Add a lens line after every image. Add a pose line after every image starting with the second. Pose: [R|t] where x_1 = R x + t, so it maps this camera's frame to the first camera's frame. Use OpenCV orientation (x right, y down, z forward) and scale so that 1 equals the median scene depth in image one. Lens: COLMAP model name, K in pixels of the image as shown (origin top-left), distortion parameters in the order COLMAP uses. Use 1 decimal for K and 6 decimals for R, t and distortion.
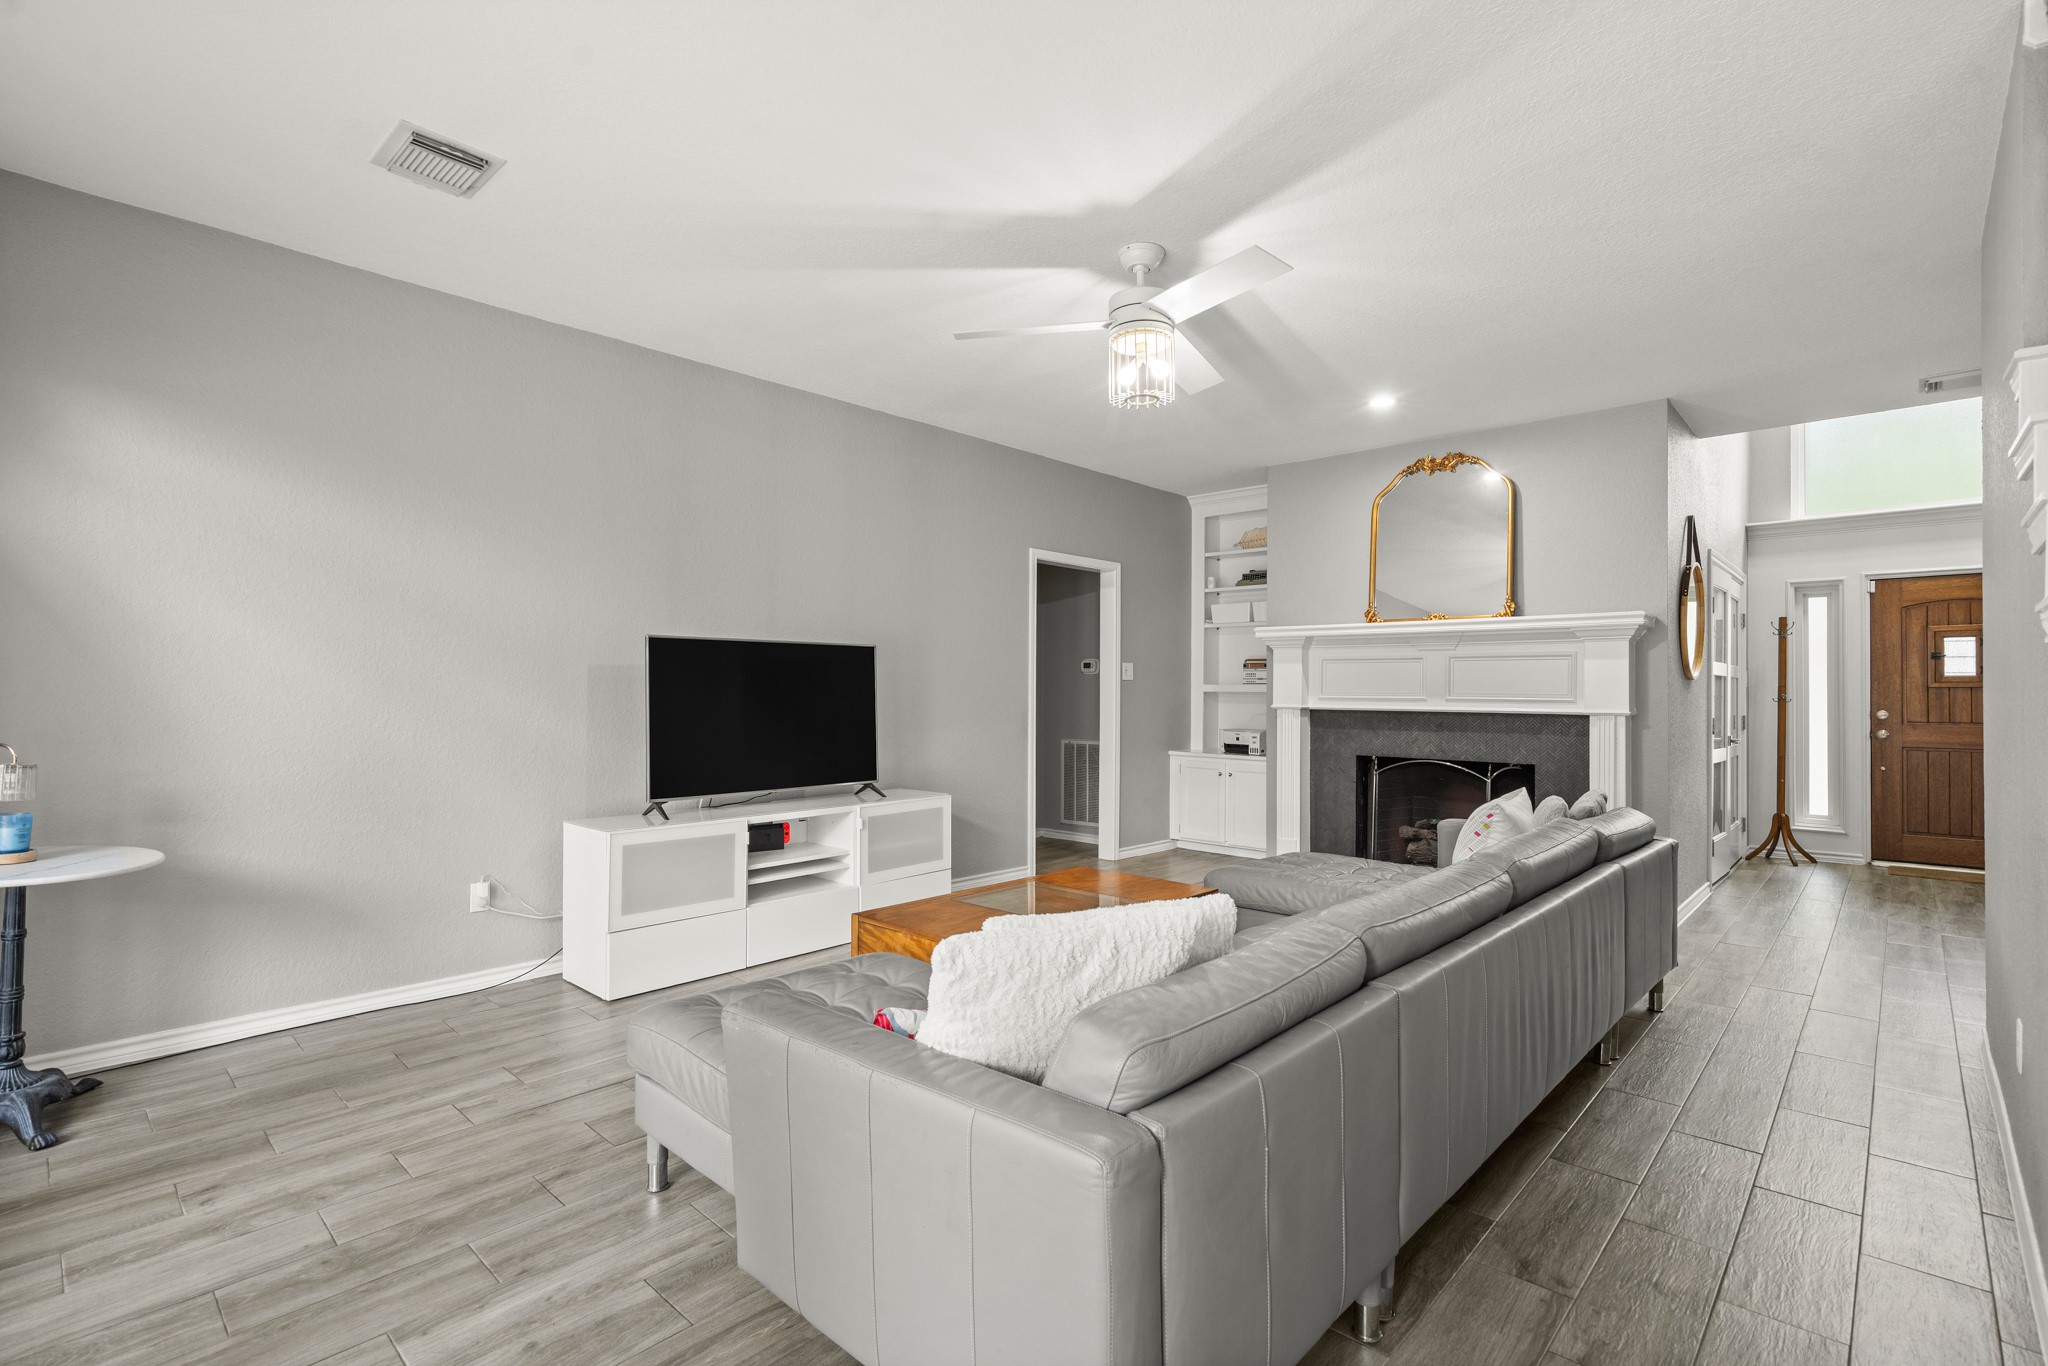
lens RADIAL K [[948.6, 0, 1024.5], [0, 948.6, 686.2], [0, 0, 1]] dist [-0.000849, 0.000478]
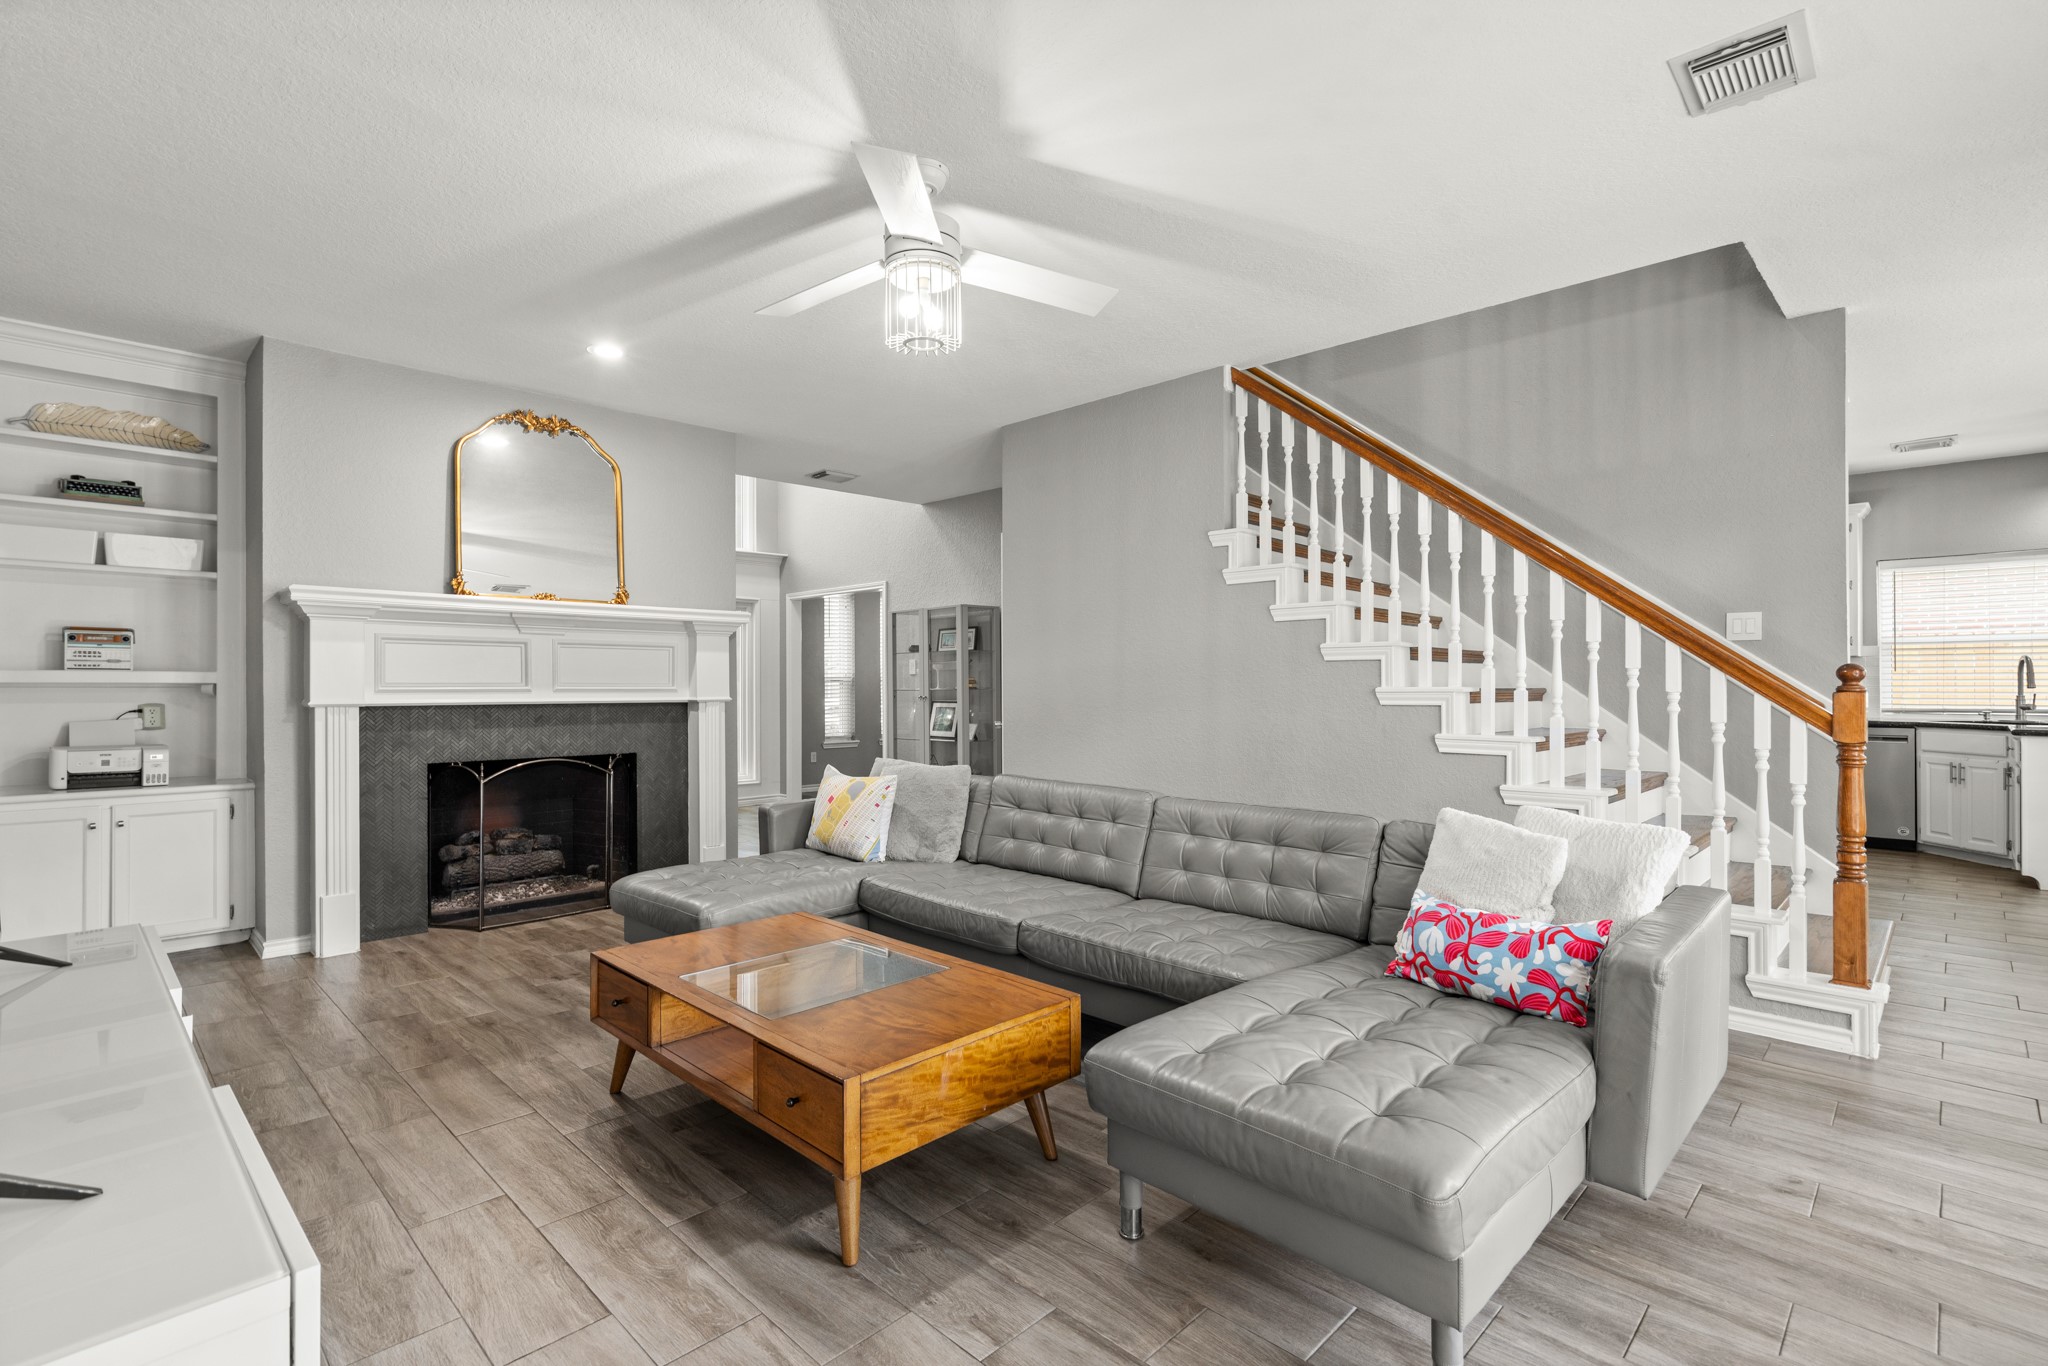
lens RADIAL K [[948.6, 0, 1024.5], [0, 948.6, 686.2], [0, 0, 1]] dist [-0.000849, 0.000478]
pose [[0.021676, -0.007389, 0.999738, -0.369004], [-0.004195, 0.999963, 0.007482, 0.001434], [-0.999756, -0.004356, 0.021644, 0.442610]]
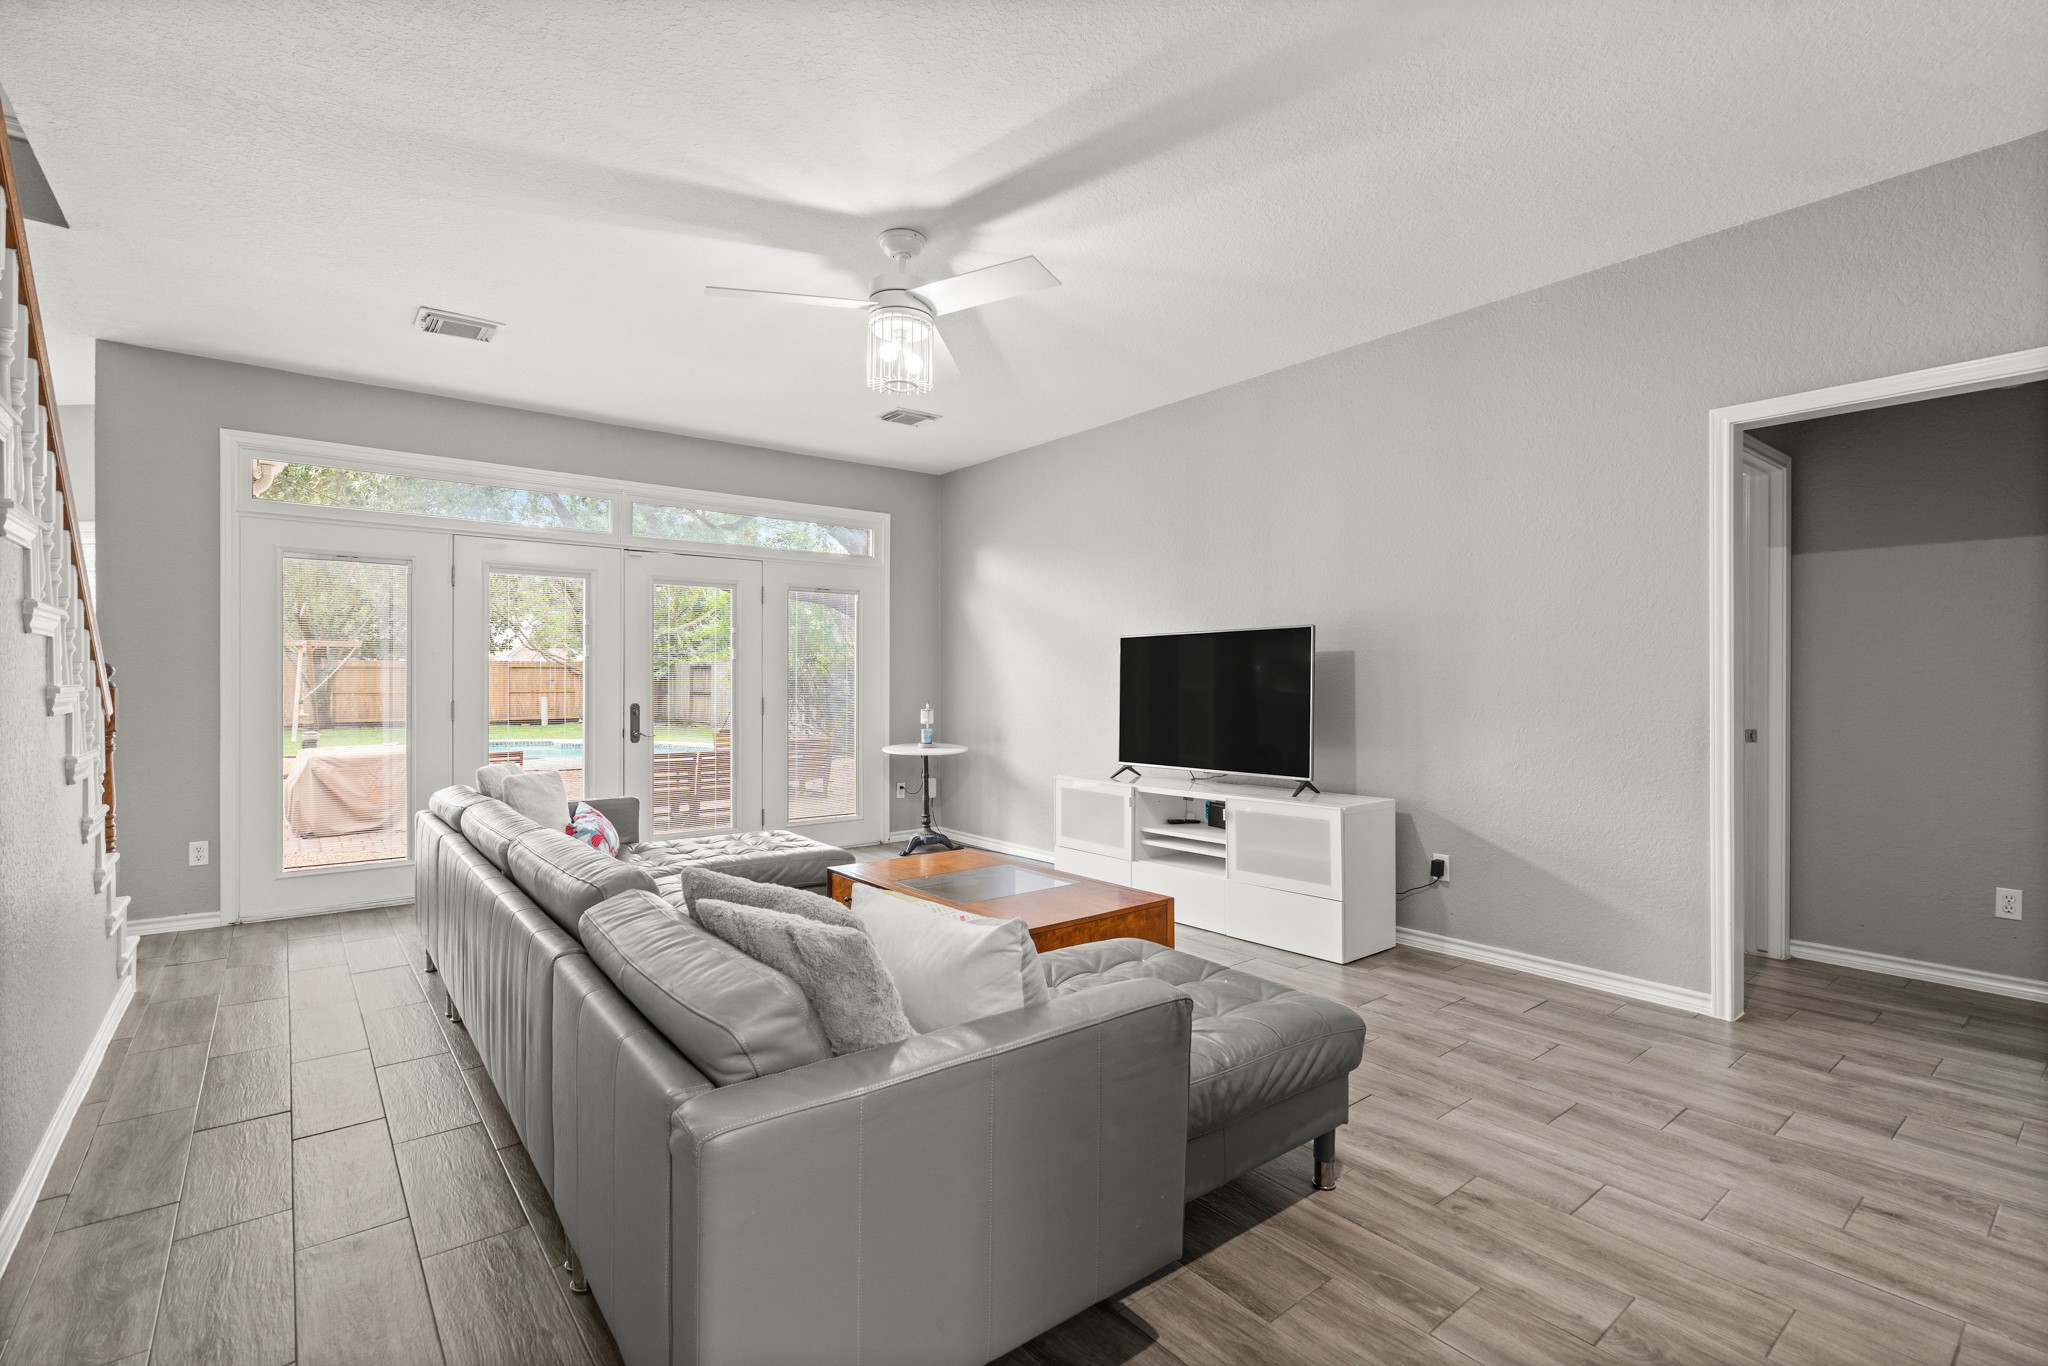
lens RADIAL K [[930.1, 0, 1046.4], [0, 930.1, 694.0], [0, 0, 1]] dist [0.000010, 0.000401]
pose [[-0.130824, 0.006112, -0.991387, 0.538354], [0.006030, 0.999967, 0.005369, 0.010964], [0.991387, -0.005276, -0.130857, 0.637395]]
